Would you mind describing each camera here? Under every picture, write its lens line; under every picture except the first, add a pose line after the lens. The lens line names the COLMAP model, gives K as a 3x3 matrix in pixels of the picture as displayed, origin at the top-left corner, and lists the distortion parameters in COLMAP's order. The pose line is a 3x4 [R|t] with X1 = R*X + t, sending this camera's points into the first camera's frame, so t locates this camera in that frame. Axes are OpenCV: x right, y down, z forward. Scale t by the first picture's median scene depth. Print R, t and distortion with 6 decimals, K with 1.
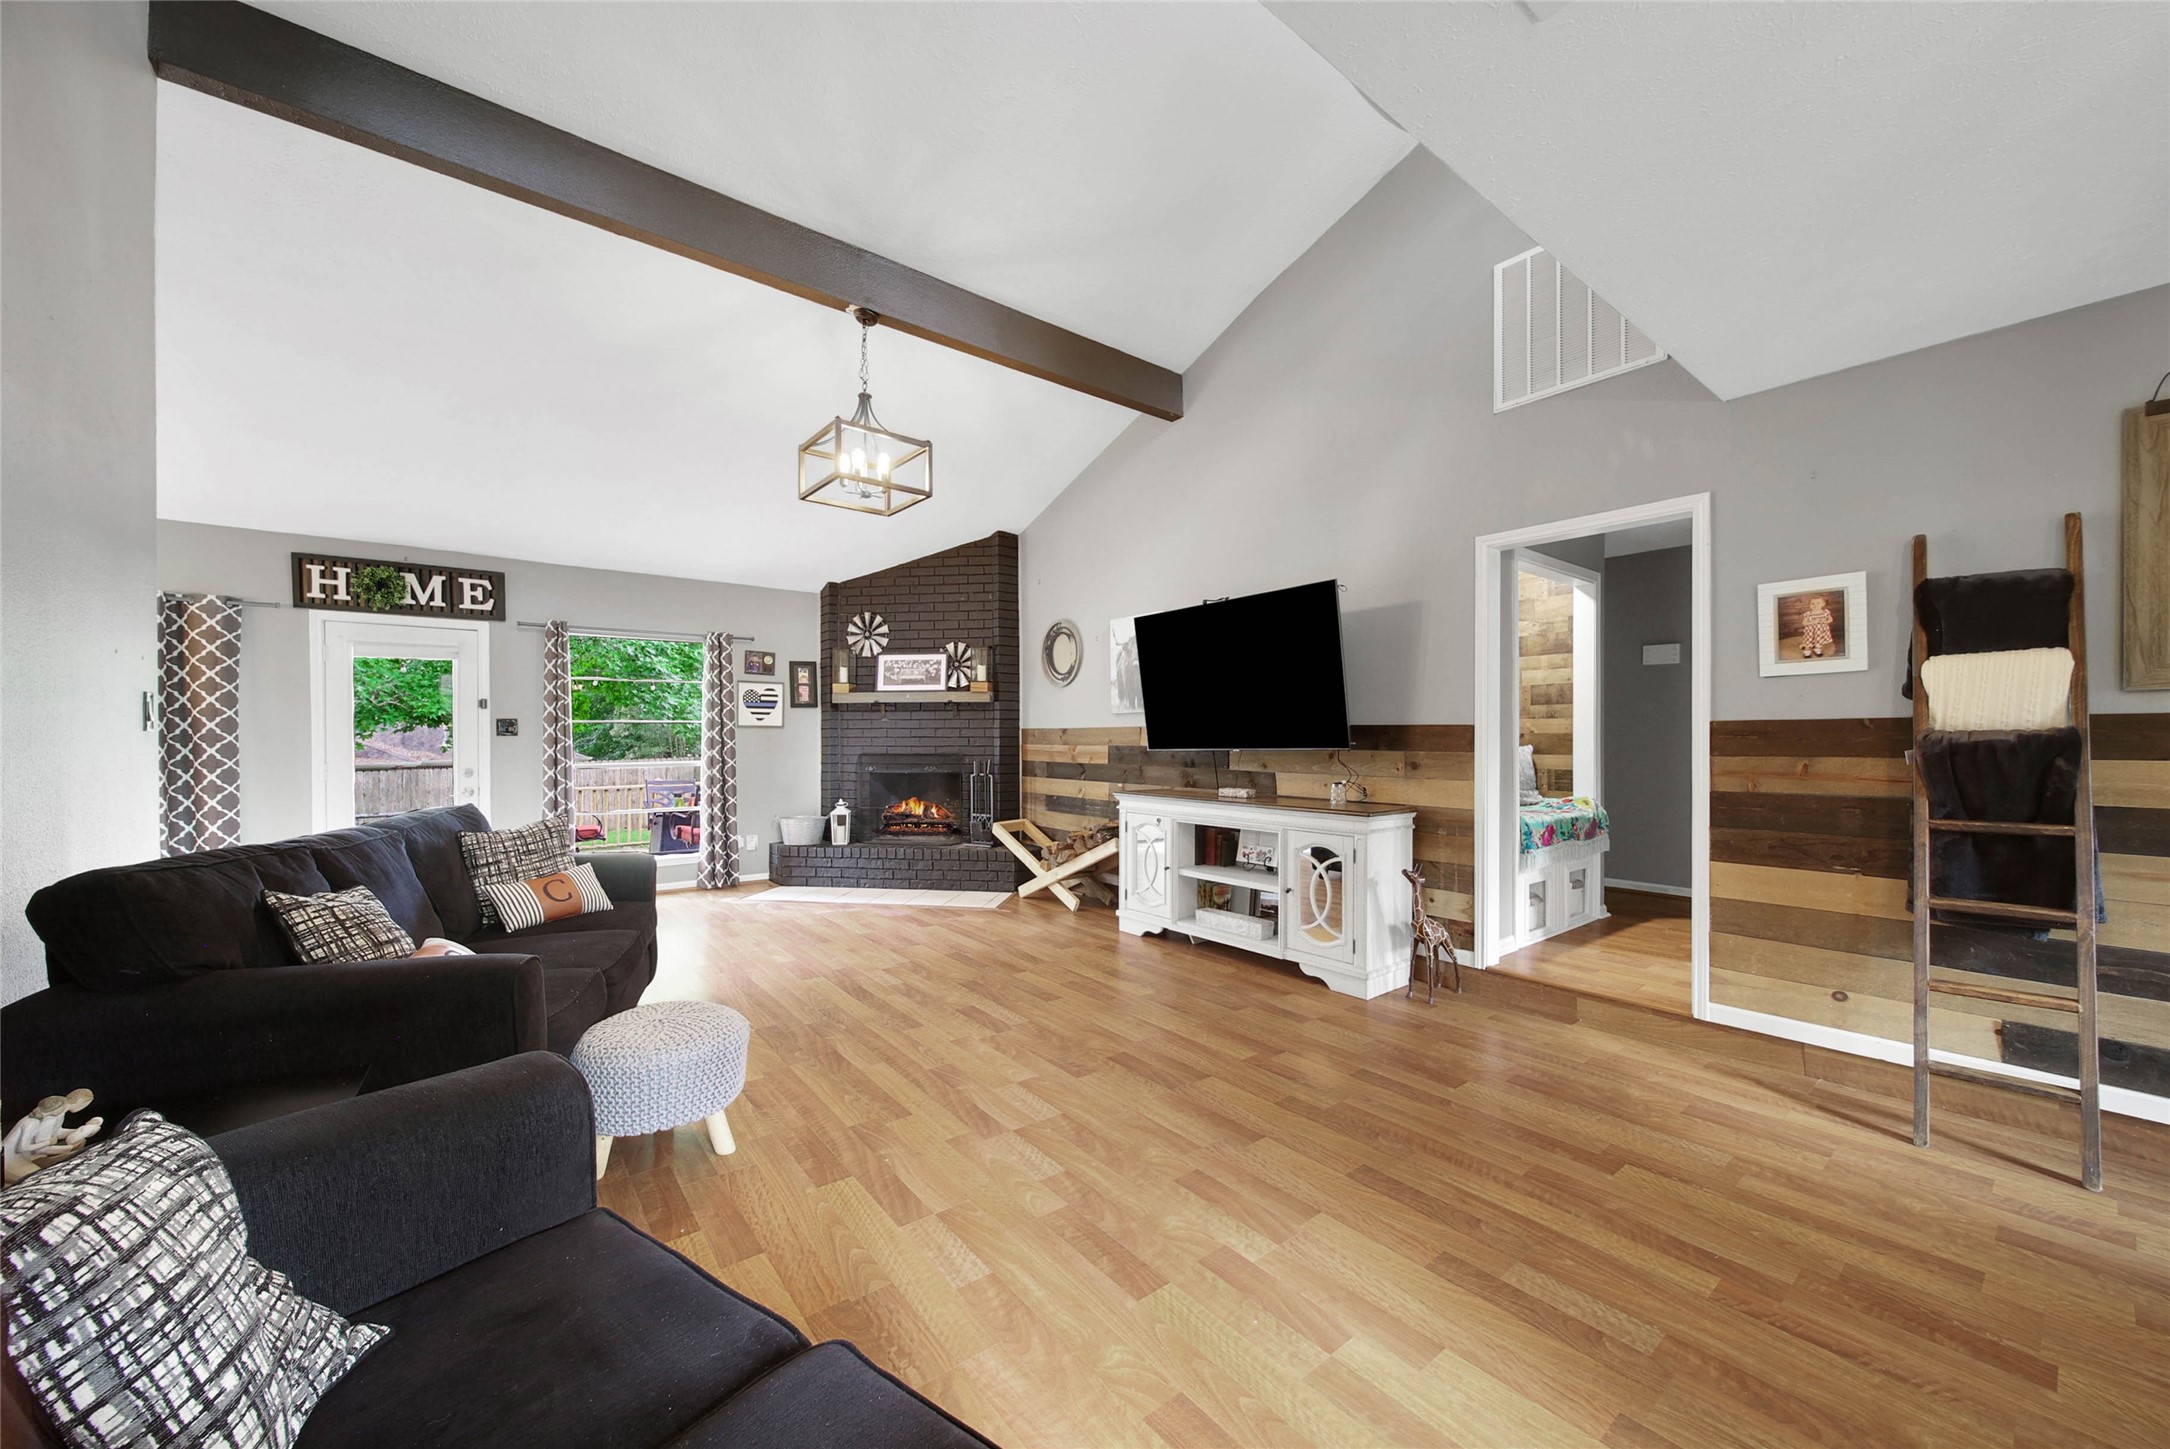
lens RADIAL K [[806.8, 0, 1107.7], [0, 806.8, 742.4], [0, 0, 1]] dist [-0.021827, -0.000040]
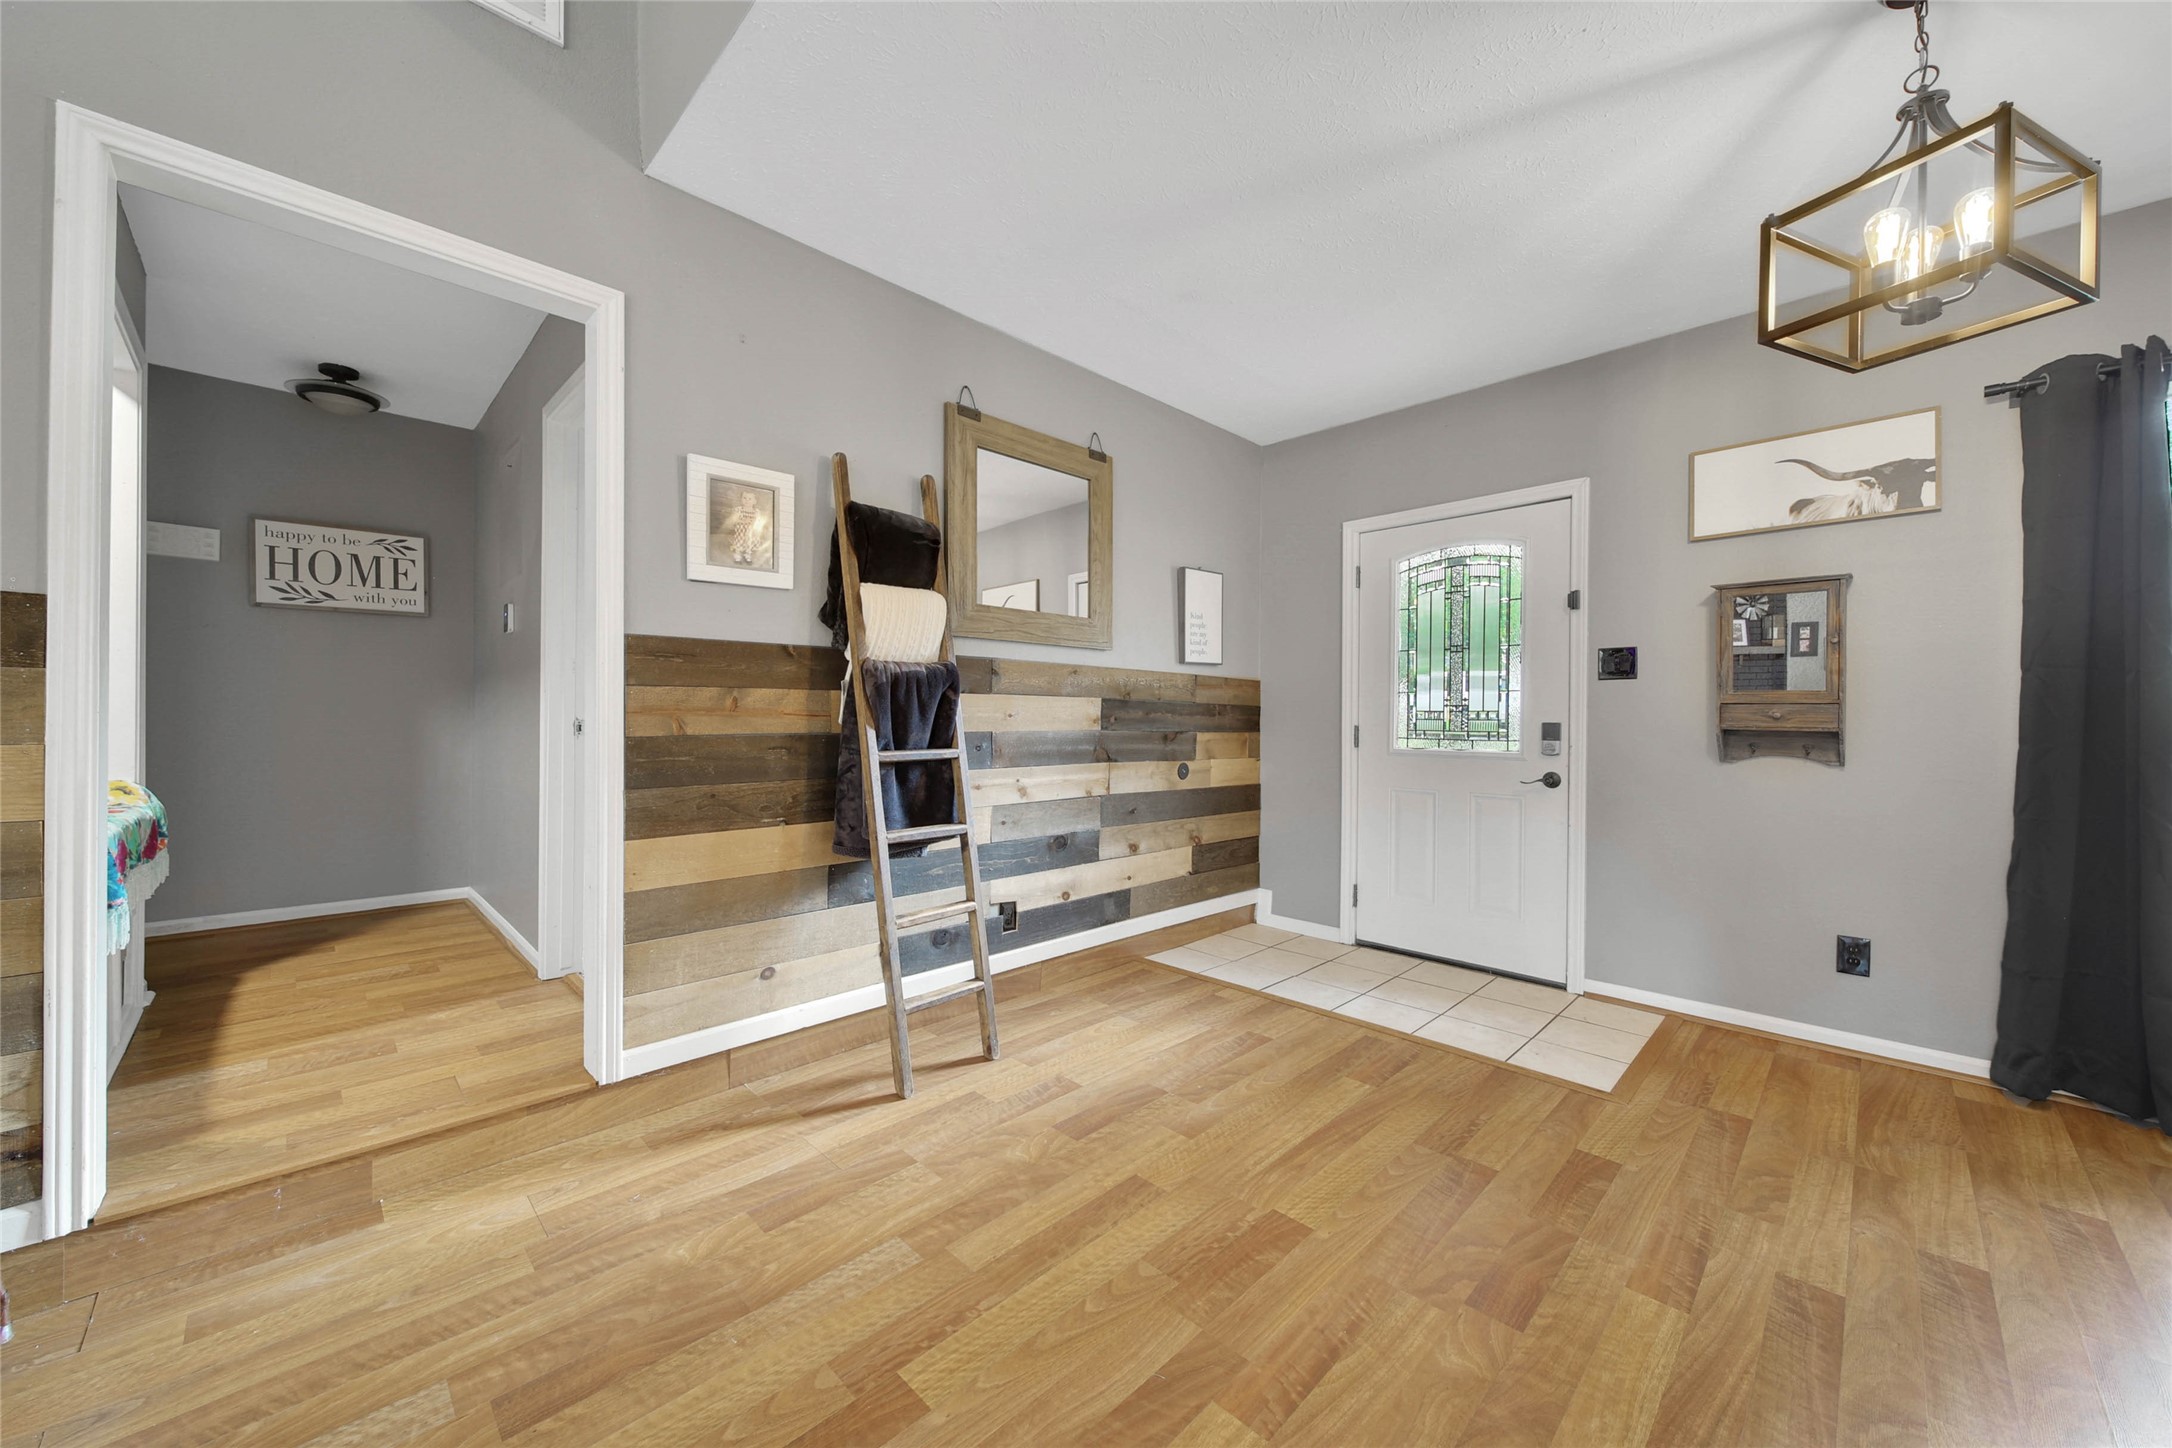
lens RADIAL K [[787.7, 0, 1077.9], [0, 787.7, 715.7], [0, 0, 1]] dist [-0.000155, -0.000141]
pose [[-0.096957, 0.001520, 0.995287, 0.056290], [0.000077, 0.999999, -0.001520, 0.044677], [-0.995289, -0.000070, -0.096957, 0.694526]]
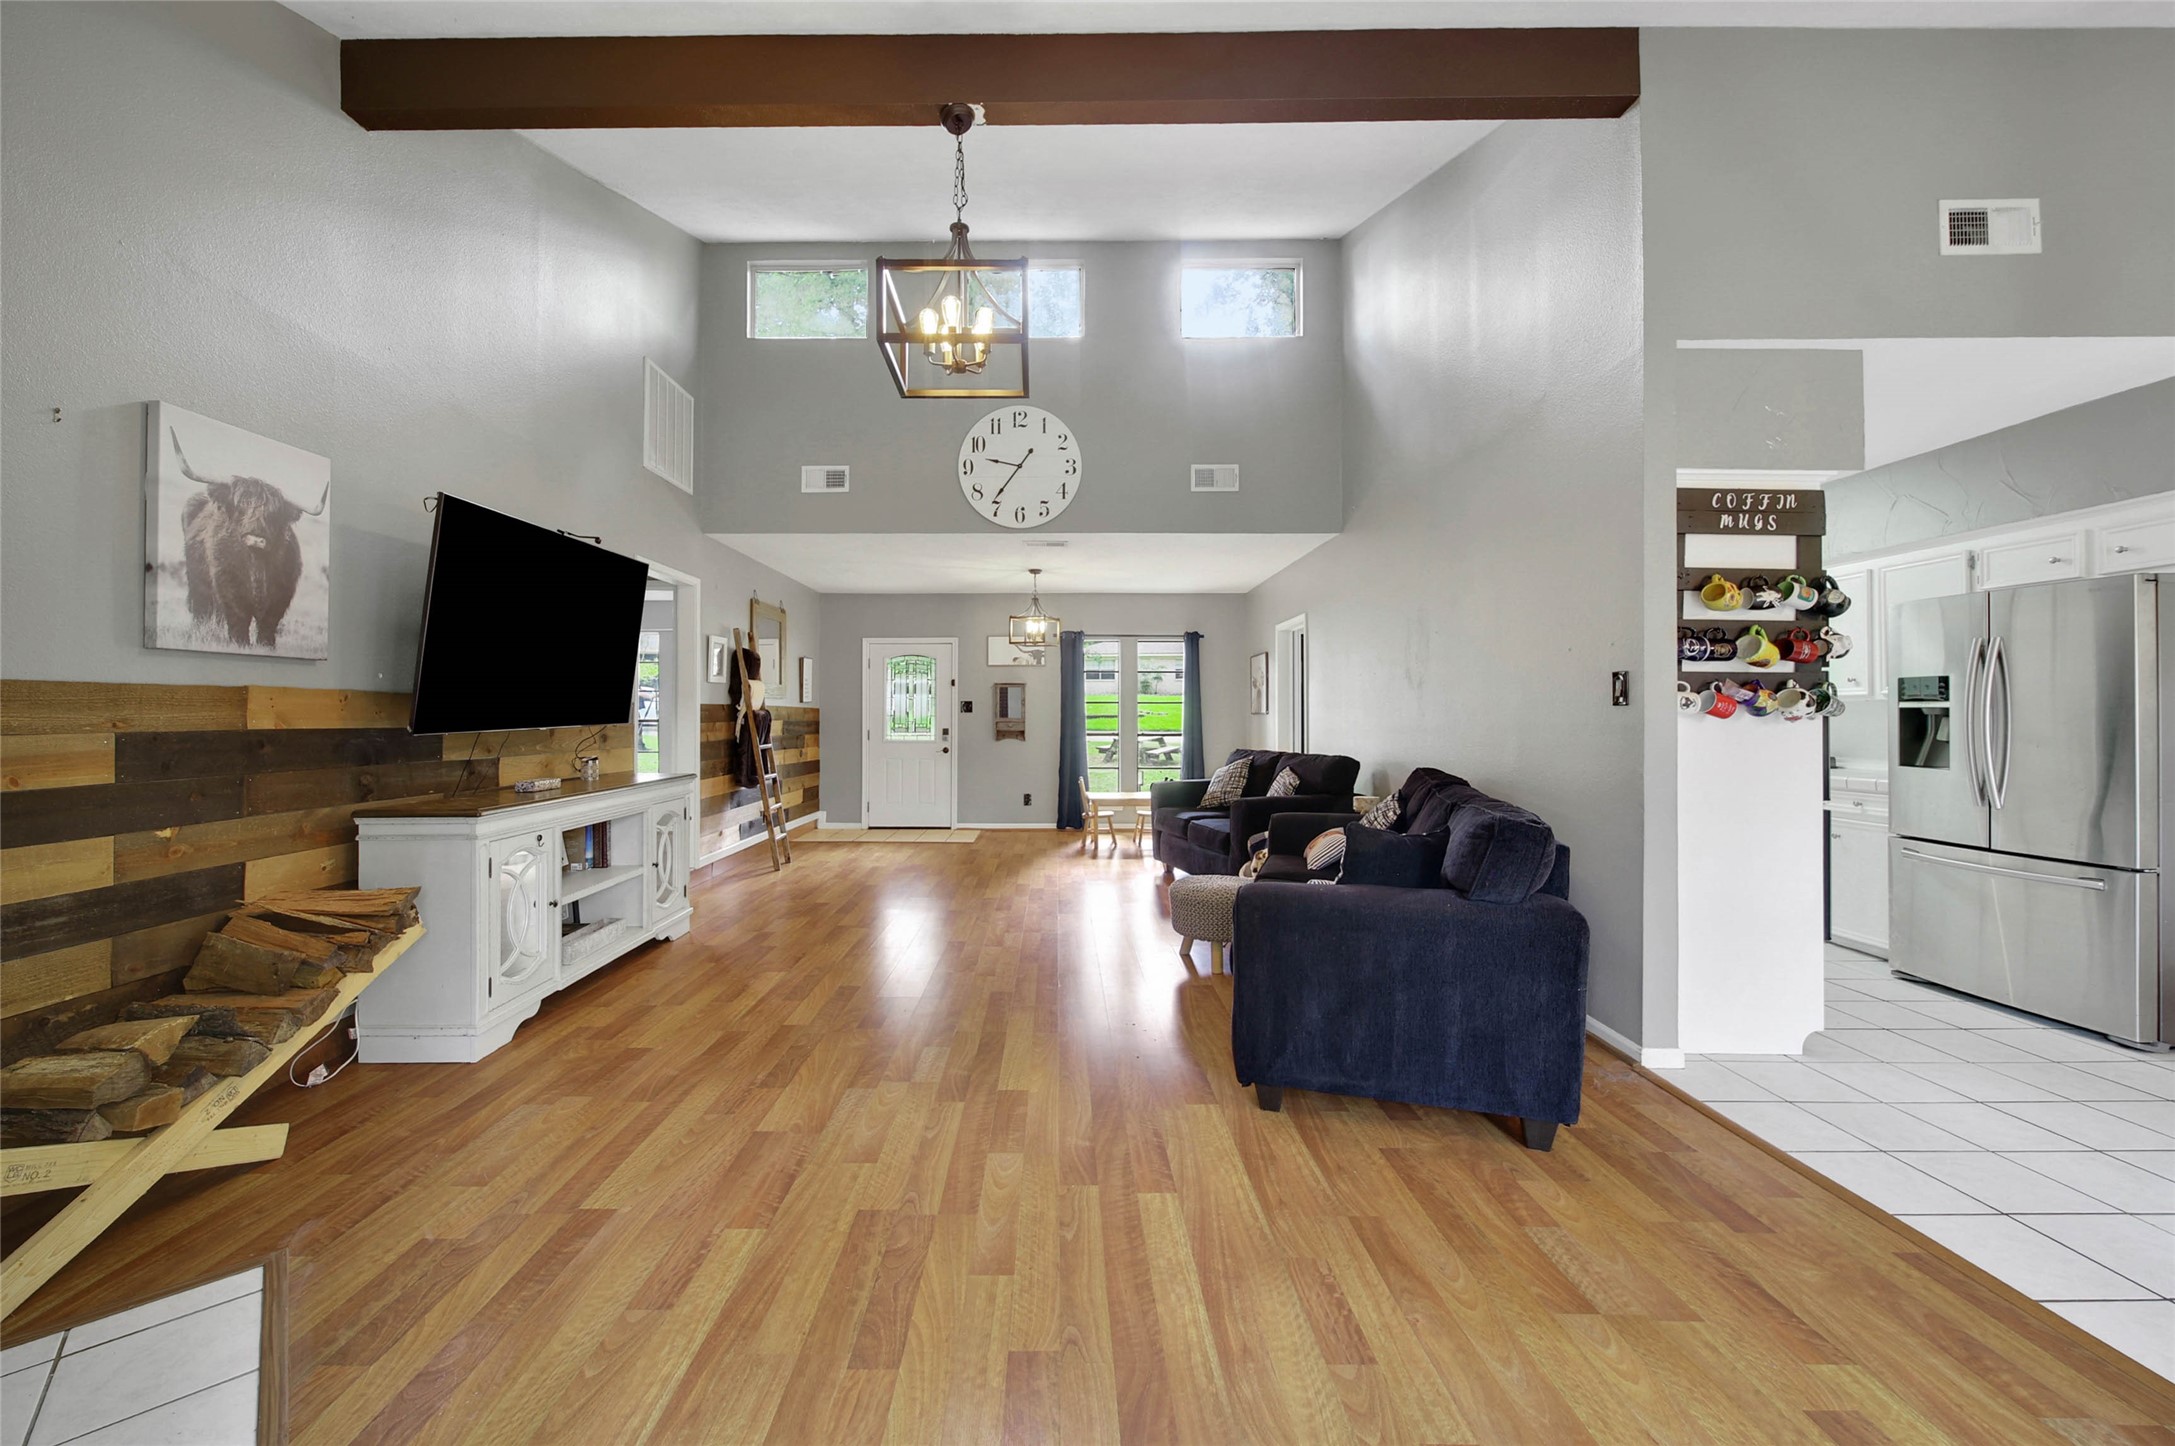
lens RADIAL K [[815.5, 0, 1044.7], [0, 815.5, 705.9], [0, 0, 1]] dist [-0.007395, -0.000252]
pose [[-0.771106, 0.005829, 0.636680, -1.061381], [0.002464, 0.999978, -0.006171, -0.009315], [-0.636702, -0.003189, -0.771104, 1.963738]]
